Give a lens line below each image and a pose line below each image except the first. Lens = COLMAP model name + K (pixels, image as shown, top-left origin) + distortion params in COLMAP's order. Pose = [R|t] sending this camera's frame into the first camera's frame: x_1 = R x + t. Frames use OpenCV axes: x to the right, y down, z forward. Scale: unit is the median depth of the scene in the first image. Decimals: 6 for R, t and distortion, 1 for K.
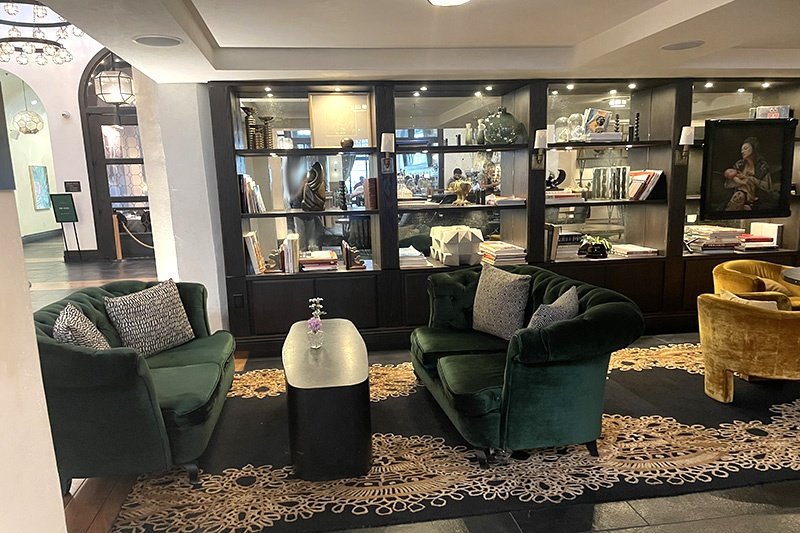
lens RADIAL K [[596.1, 0, 398.2], [0, 596.1, 287.3], [0, 0, 1]] dist [0.089629, -0.114644]
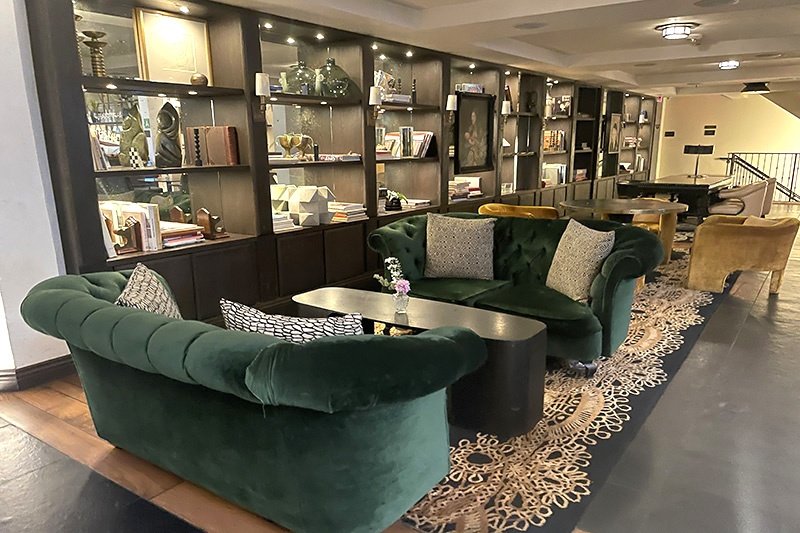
lens RADIAL K [[596.1, 0, 398.2], [0, 596.1, 287.3], [0, 0, 1]] dist [0.089629, -0.114644]
pose [[0.688854, -0.152130, 0.708757, -0.497084], [0.119831, 0.988177, 0.095640, -0.014784], [-0.714927, 0.019049, 0.698939, 0.247957]]
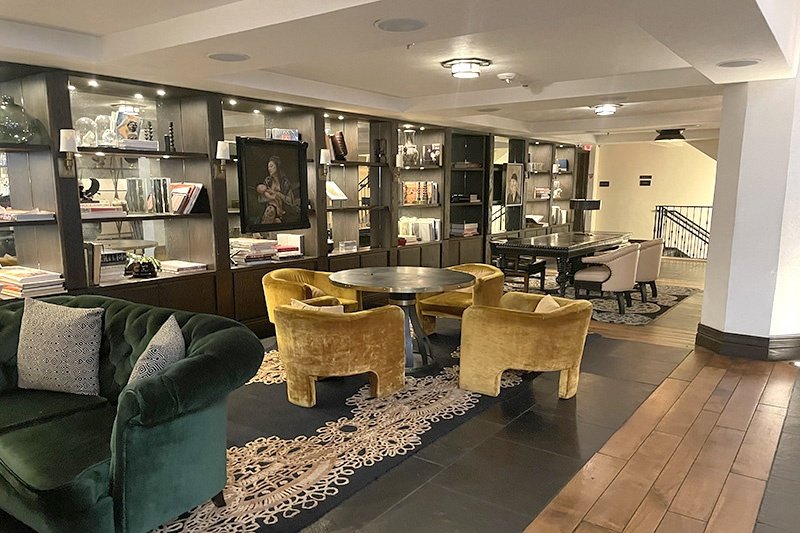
lens RADIAL K [[597.6, 0, 385.9], [0, 597.6, 283.9], [0, 0, 1]] dist [0.086747, -0.120028]
pose [[0.711180, -0.090006, 0.697224, -0.049367], [0.108605, 0.993930, 0.017530, -0.017145], [-0.694570, 0.063255, 0.716639, 0.106943]]
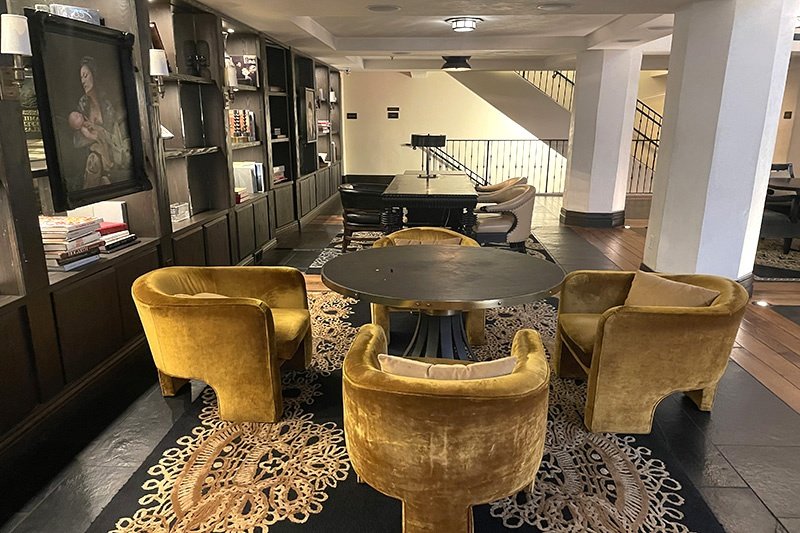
lens RADIAL K [[596.1, 0, 398.2], [0, 596.1, 287.3], [0, 0, 1]] dist [0.089629, -0.114644]
pose [[0.204690, -0.242718, 0.948256, 0.054555], [0.164625, 0.963505, 0.211085, -0.114570], [-0.964884, 0.112899, 0.237177, 0.629750]]
